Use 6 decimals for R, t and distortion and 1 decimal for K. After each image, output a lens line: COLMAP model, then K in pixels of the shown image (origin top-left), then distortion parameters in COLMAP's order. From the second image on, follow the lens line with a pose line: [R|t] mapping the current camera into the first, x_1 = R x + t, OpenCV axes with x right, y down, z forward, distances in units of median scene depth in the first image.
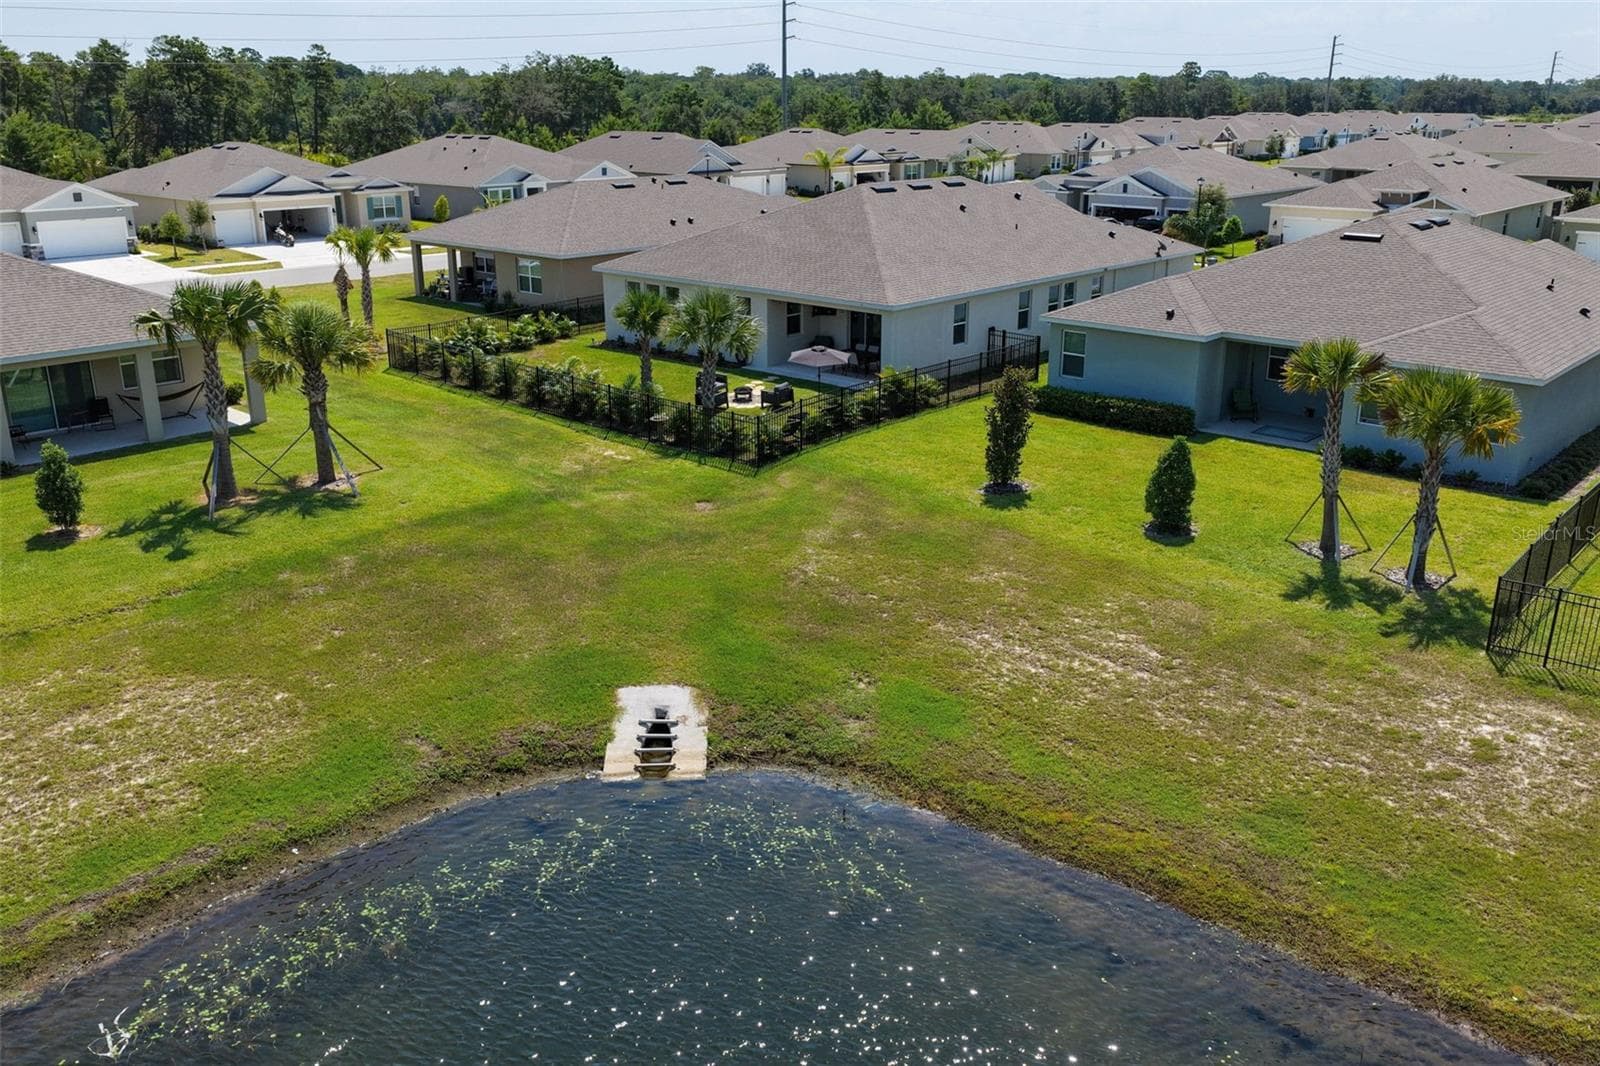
lens RADIAL K [[1340.7, 0, 800.0], [0, 1340.7, 533.0], [0, 0, 1]] dist [-0.013225, 0.039398]
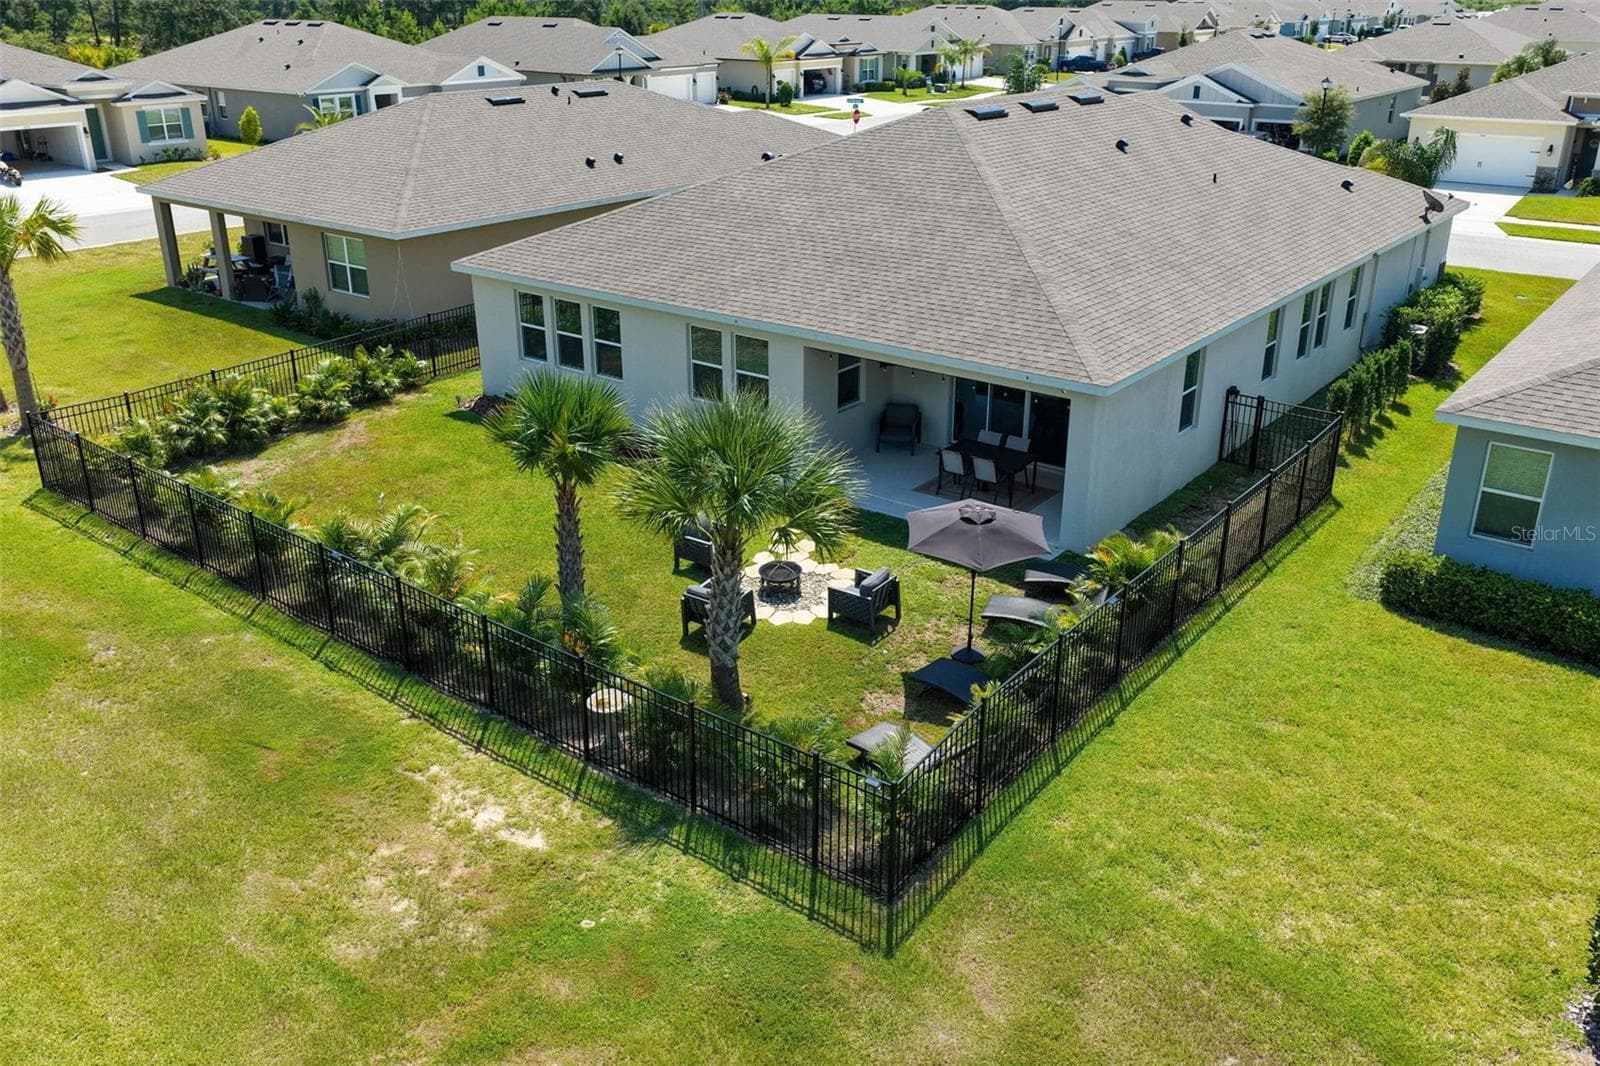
lens RADIAL K [[1340.7, 0, 800.0], [0, 1340.7, 533.0], [0, 0, 1]] dist [-0.013225, 0.039398]
pose [[0.997146, -0.028696, 0.069826, -0.046385], [0.023473, 0.996945, 0.074495, -0.105580], [-0.071751, -0.072643, 0.994774, 0.370346]]
